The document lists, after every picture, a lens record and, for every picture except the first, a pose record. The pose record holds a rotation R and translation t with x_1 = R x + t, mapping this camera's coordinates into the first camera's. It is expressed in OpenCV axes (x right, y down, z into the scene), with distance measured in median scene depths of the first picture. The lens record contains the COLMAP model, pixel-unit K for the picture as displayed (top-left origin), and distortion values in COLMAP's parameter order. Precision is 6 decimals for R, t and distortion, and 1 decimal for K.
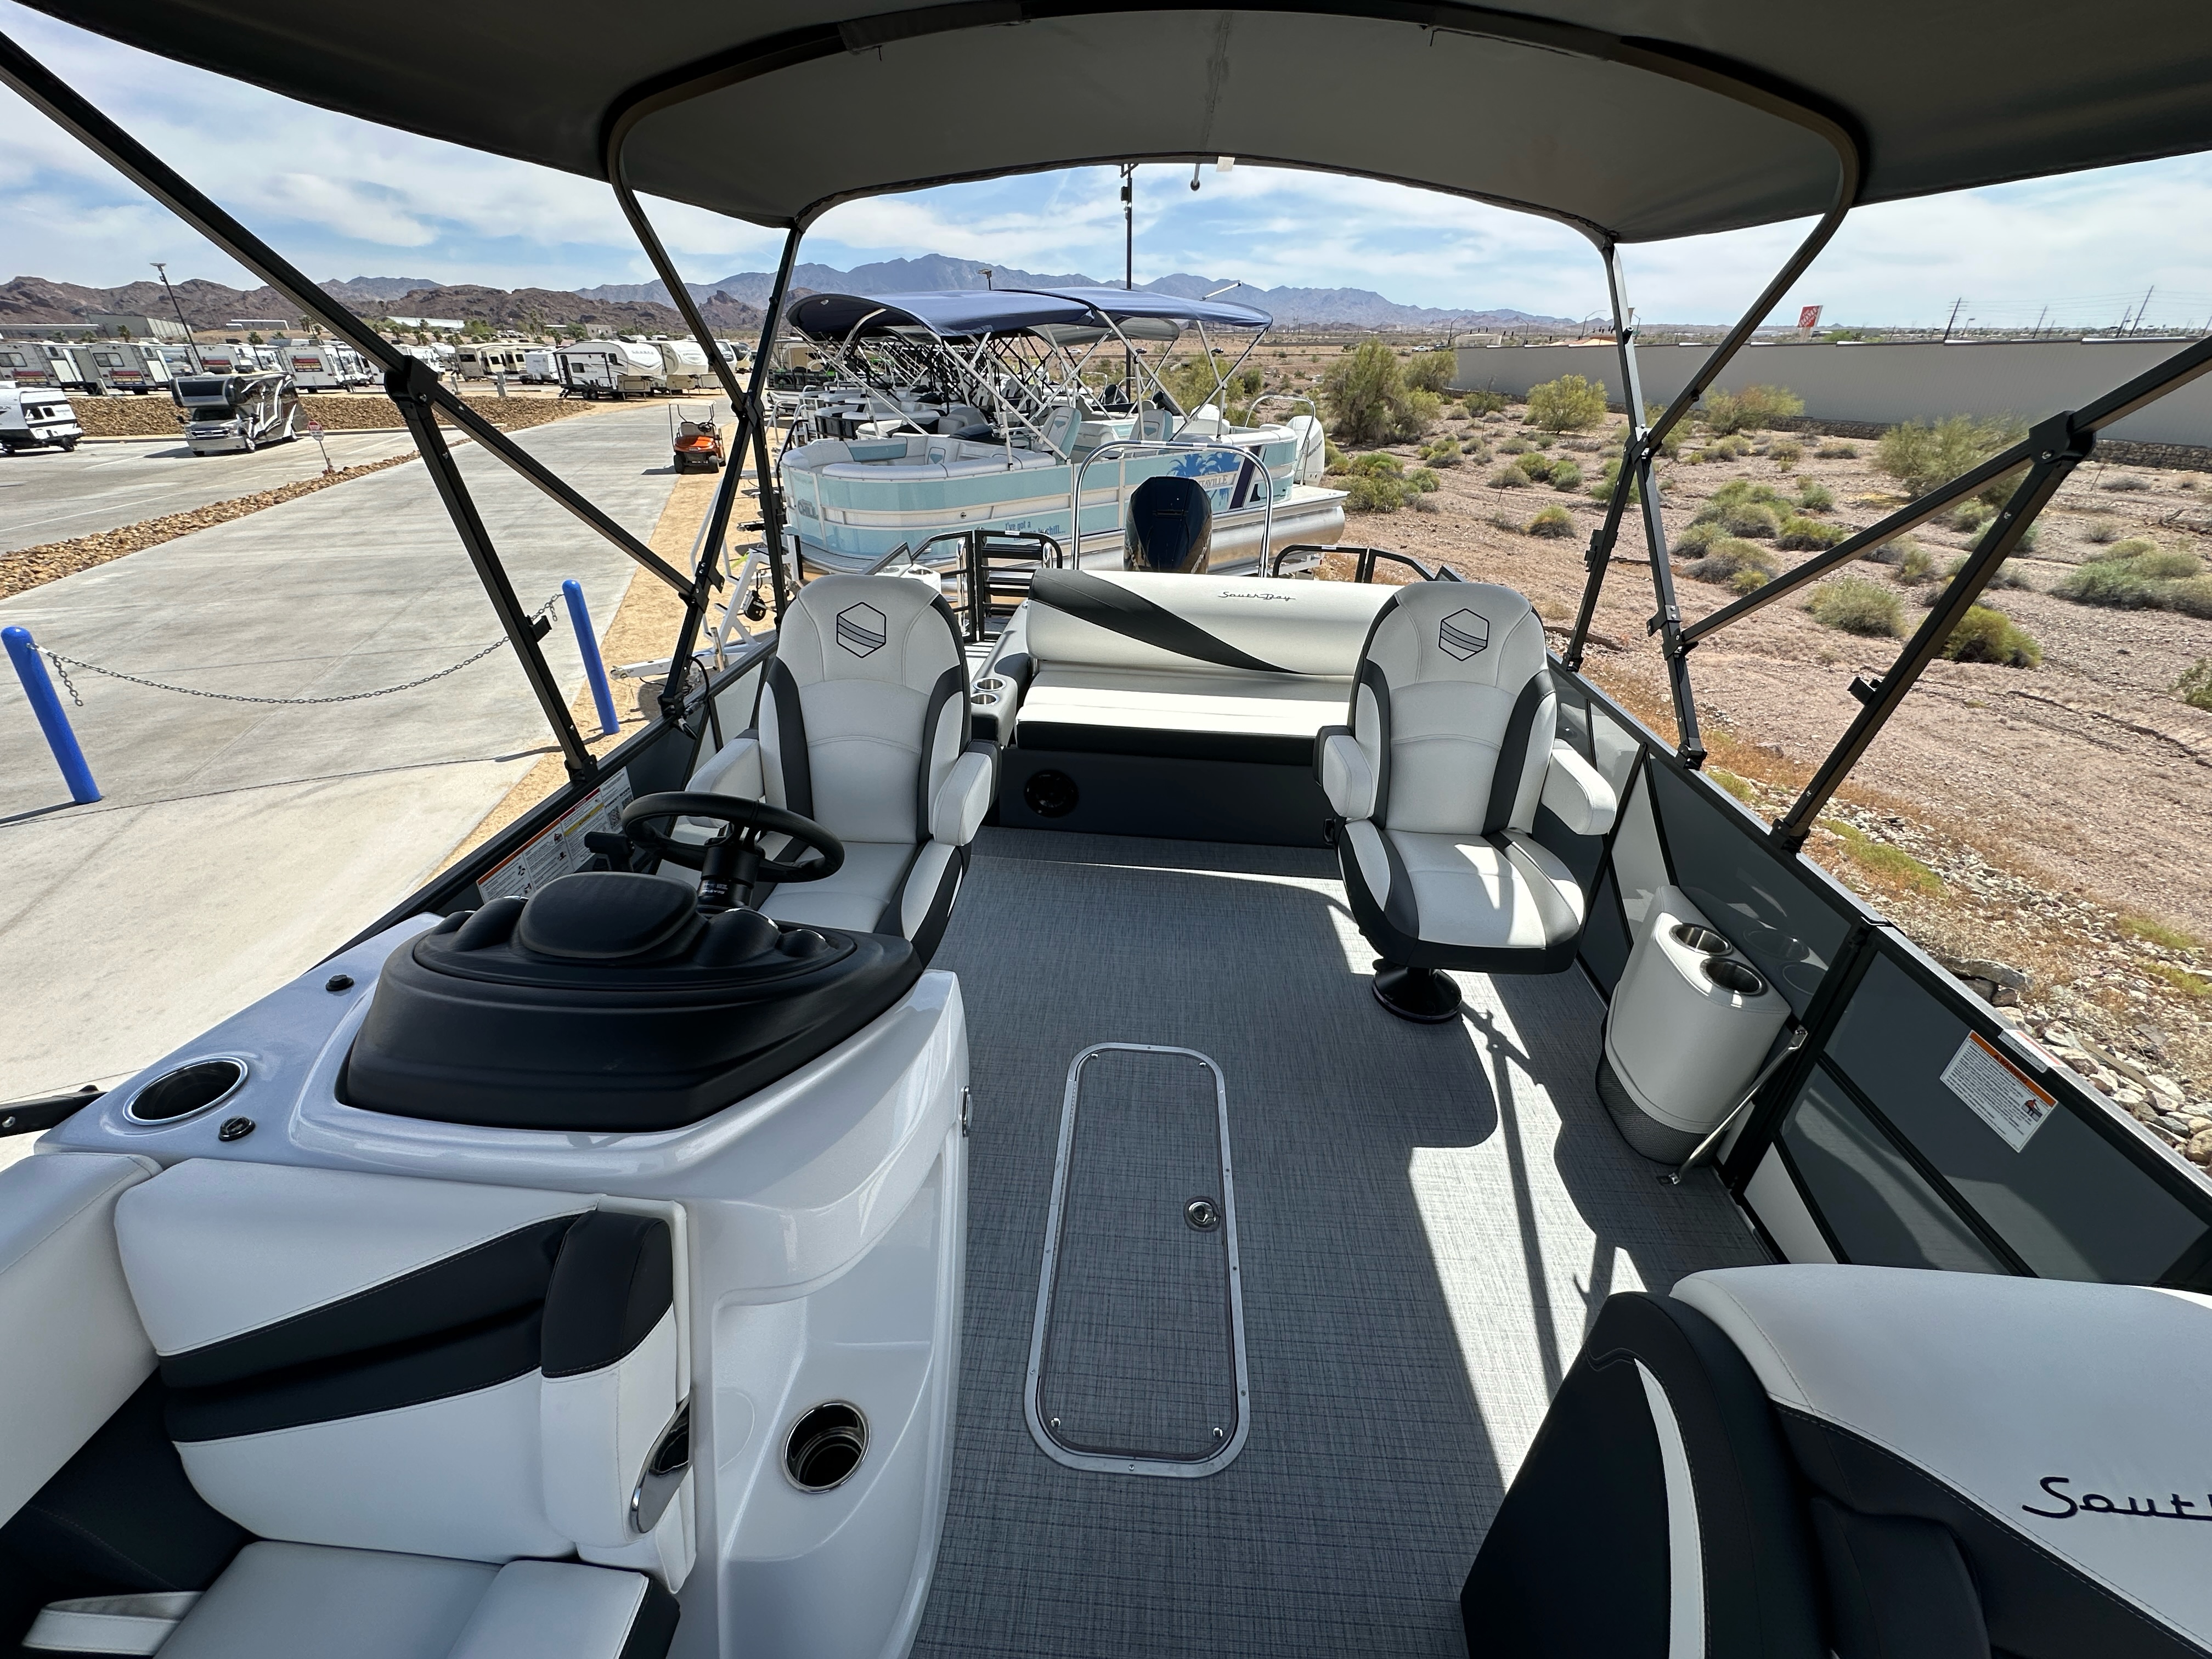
lens RADIAL K [[886.5, 0, 1103.7], [0, 886.5, 828.8], [0, 0, 1]] dist [-0.002404, 0.000580]
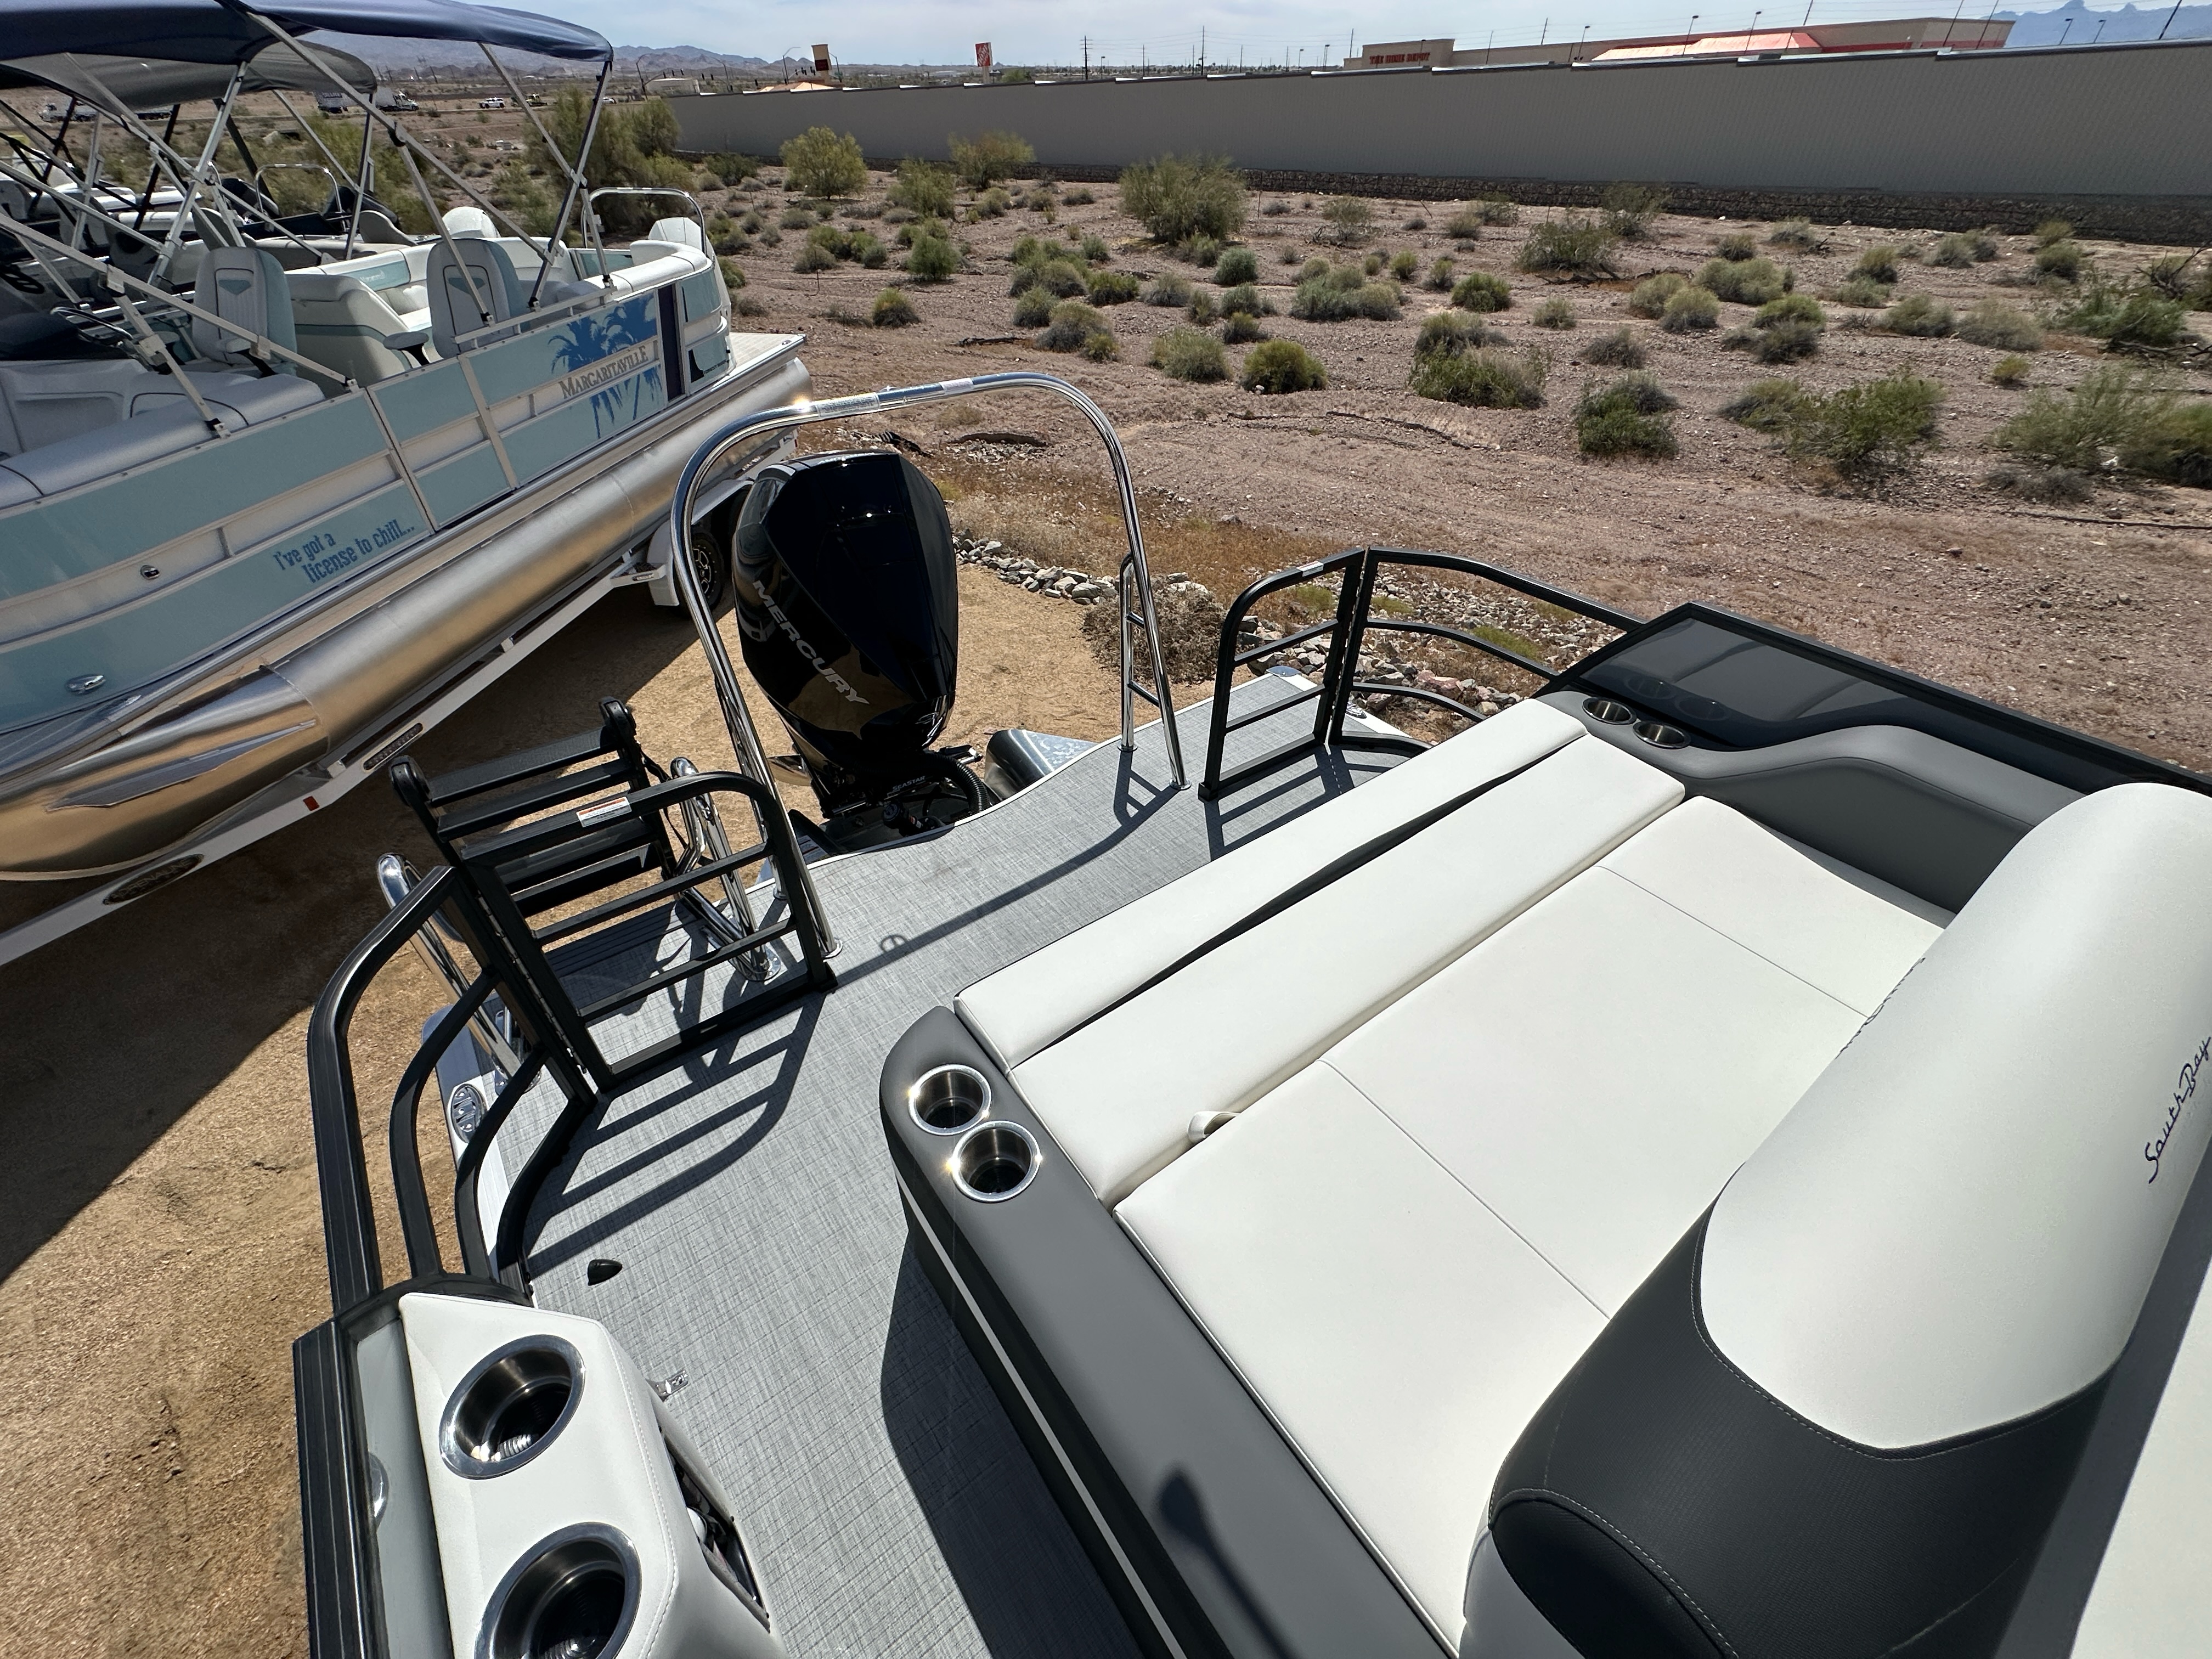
lens RADIAL K [[886.5, 0, 1103.7], [0, 886.5, 828.8], [0, 0, 1]] dist [-0.002404, 0.000580]
pose [[0.755722, -0.430535, 0.493481, -0.025402], [0.327310, 0.900974, 0.284804, -0.072116], [-0.567232, -0.053712, 0.821805, 0.131176]]
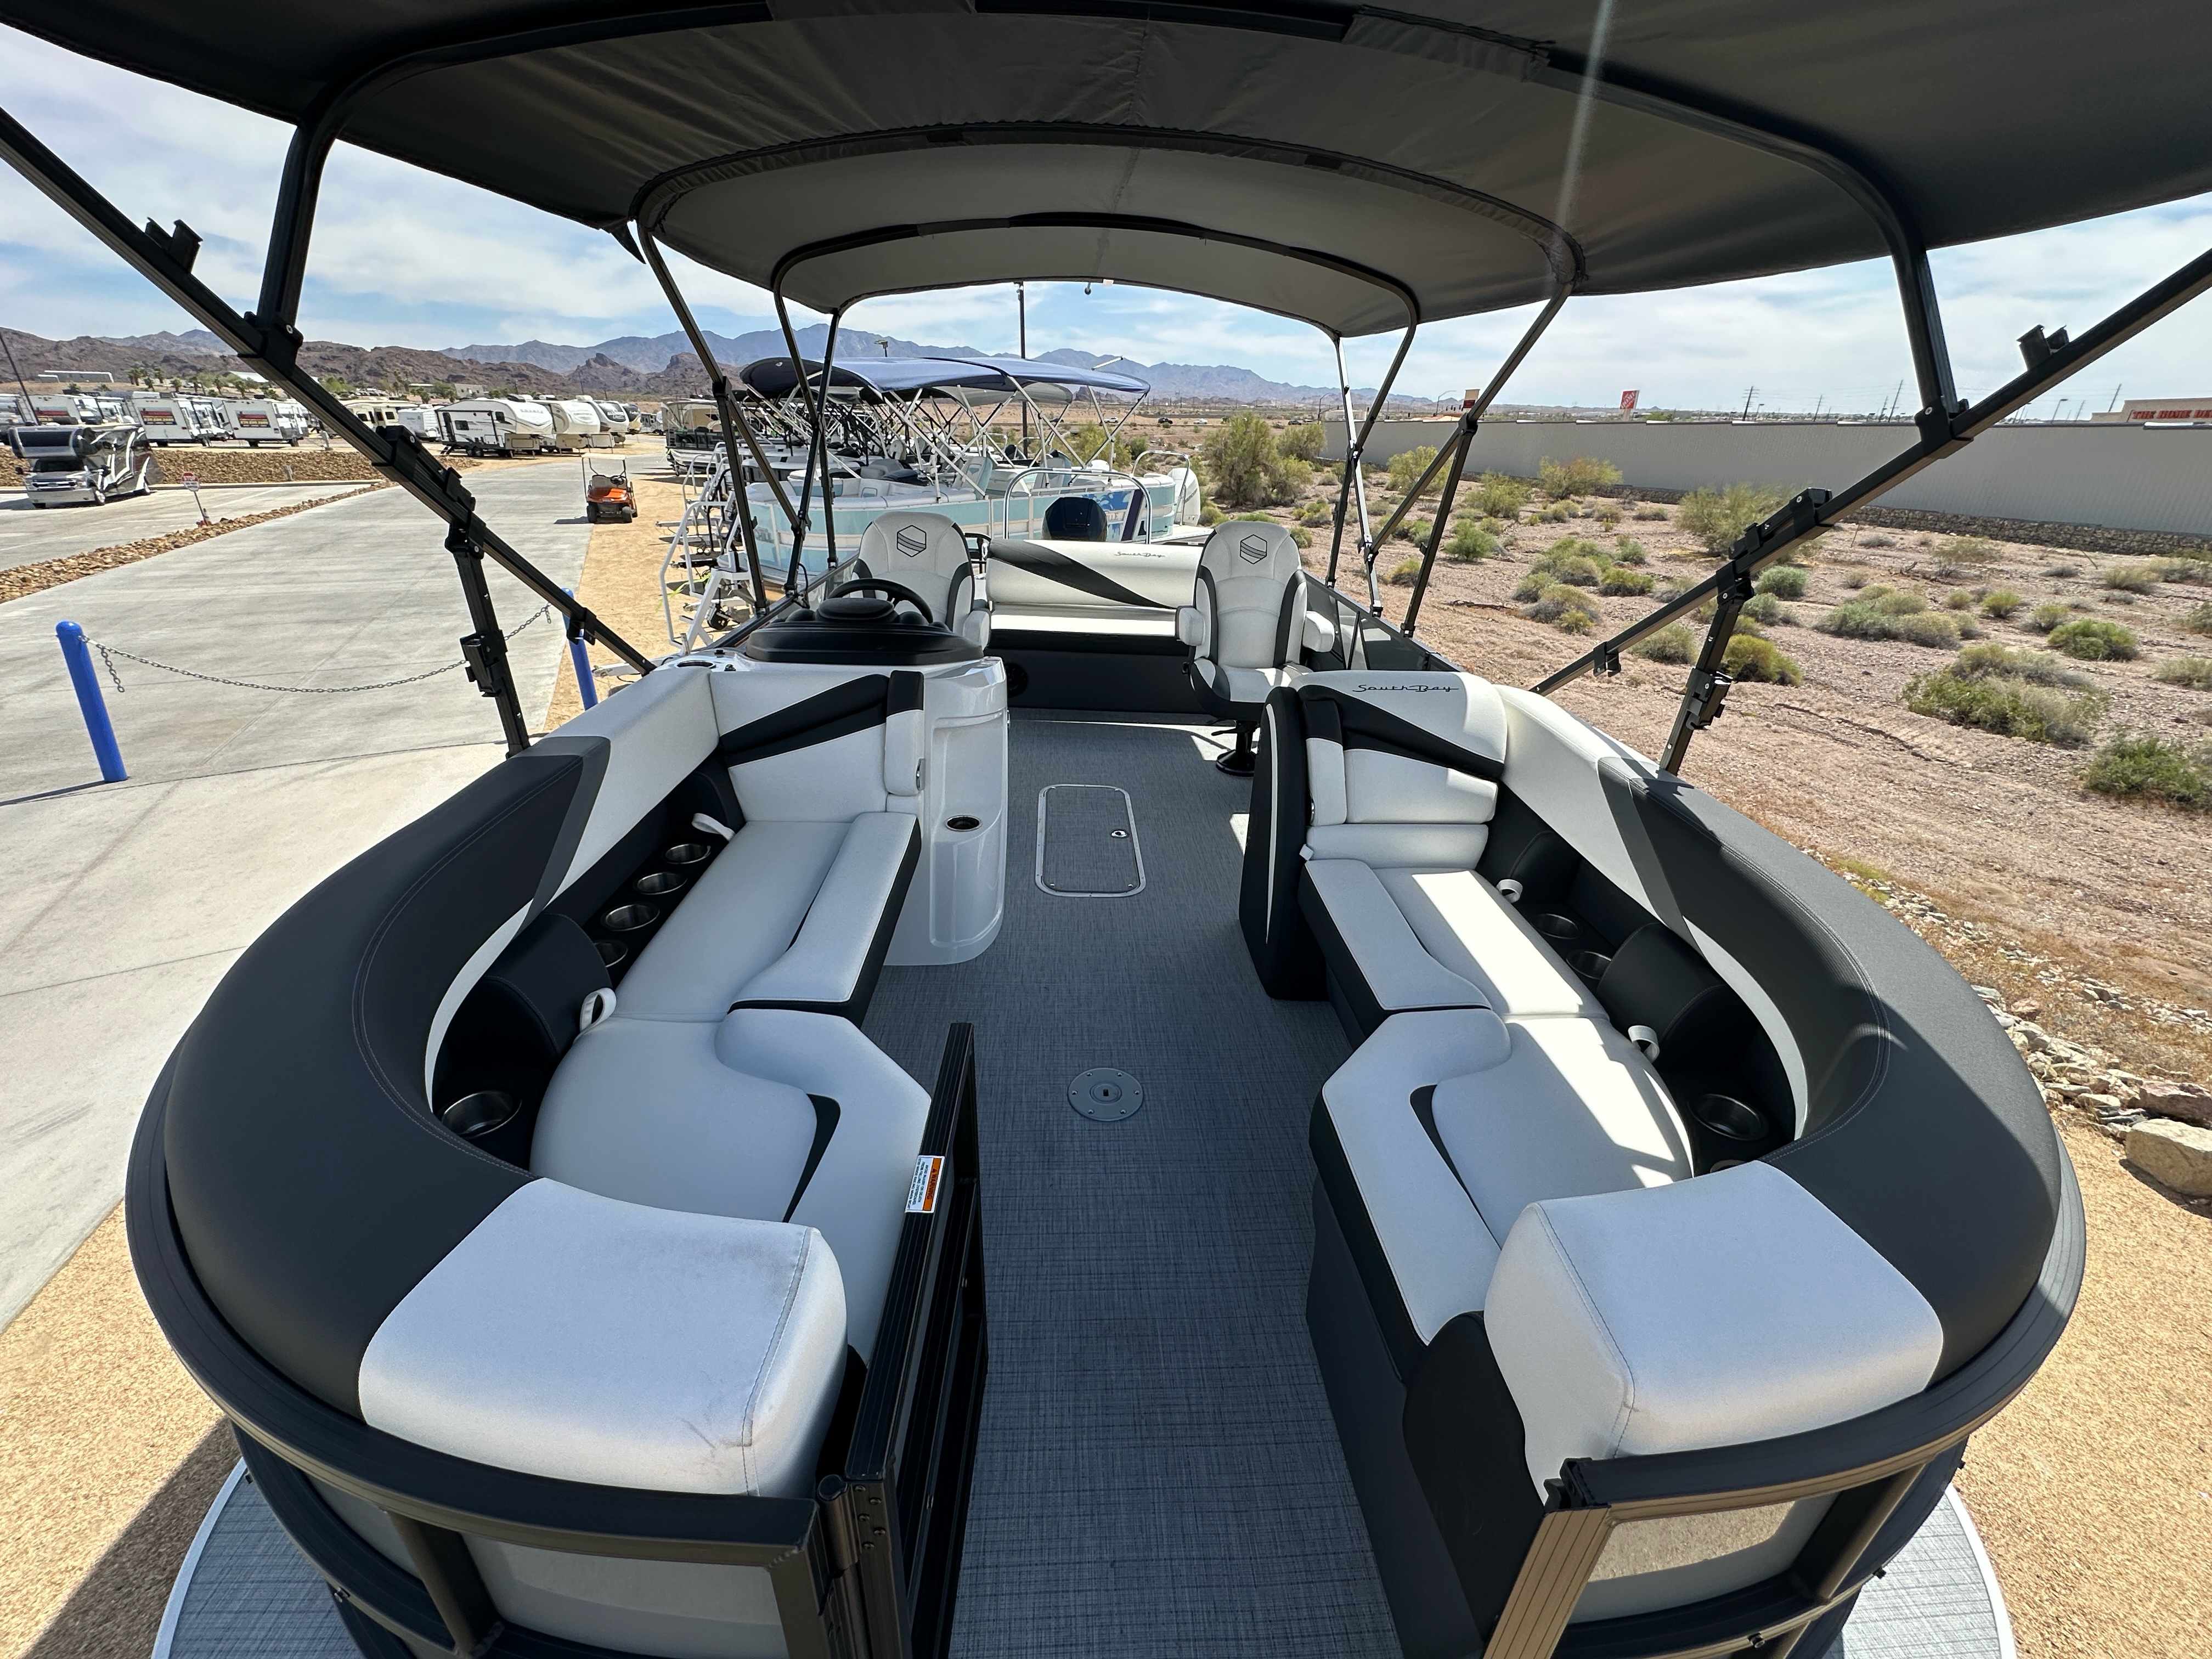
lens RADIAL K [[886.5, 0, 1103.7], [0, 886.5, 828.8], [0, 0, 1]] dist [-0.002404, 0.000580]
pose [[0.993658, -0.032856, 0.107539, -0.009114], [0.039551, 0.997370, -0.060728, 0.039951], [-0.105261, 0.064596, 0.992344, -0.063432]]
